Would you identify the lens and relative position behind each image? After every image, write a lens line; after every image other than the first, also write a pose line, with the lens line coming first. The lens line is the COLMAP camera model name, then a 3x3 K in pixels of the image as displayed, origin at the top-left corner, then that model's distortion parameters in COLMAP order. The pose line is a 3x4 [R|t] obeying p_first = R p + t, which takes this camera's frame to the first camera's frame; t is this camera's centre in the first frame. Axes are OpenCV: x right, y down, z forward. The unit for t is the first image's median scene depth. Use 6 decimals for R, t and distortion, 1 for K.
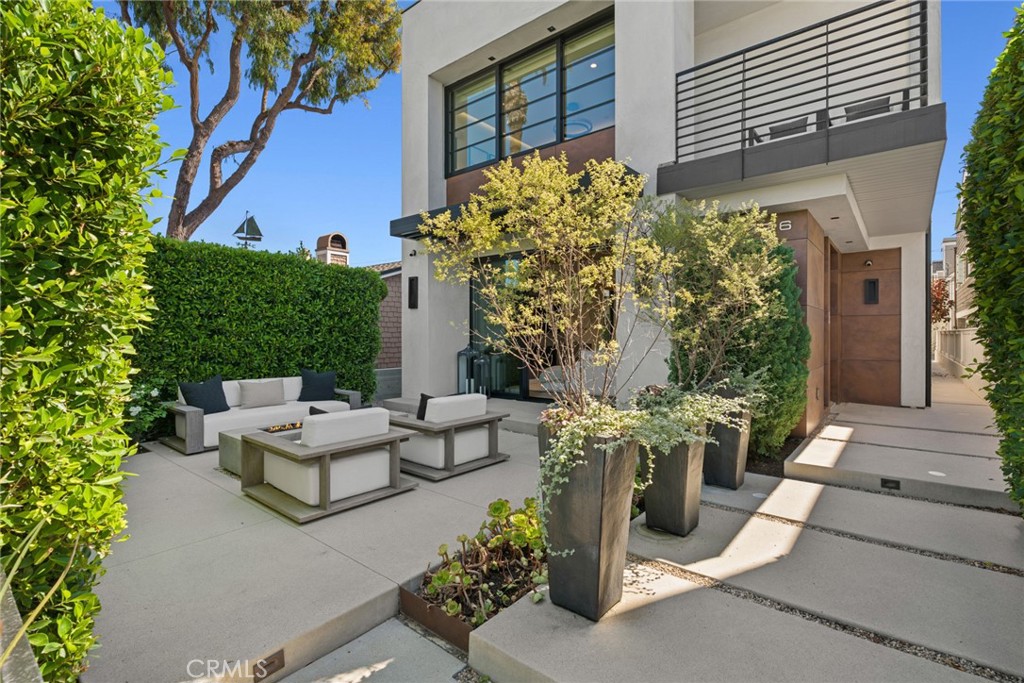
lens RADIAL K [[472.9, 0, 507.4], [0, 472.9, 342.9], [0, 0, 1]] dist [0.001135, 0.000568]
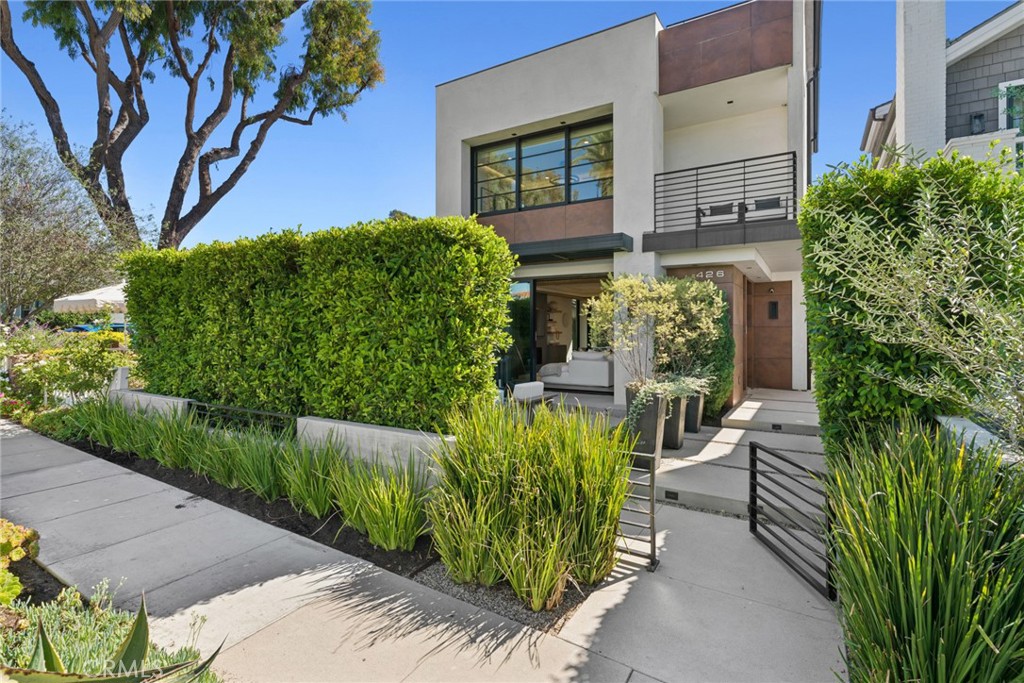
lens RADIAL K [[472.9, 0, 517.0], [0, 472.9, 334.7], [0, 0, 1]] dist [0.001135, 0.000568]
pose [[0.989719, 0.002711, 0.143001, -0.238137], [-0.001010, 0.999928, -0.011960, -0.018987], [-0.143023, 0.011692, 0.989650, -0.356416]]
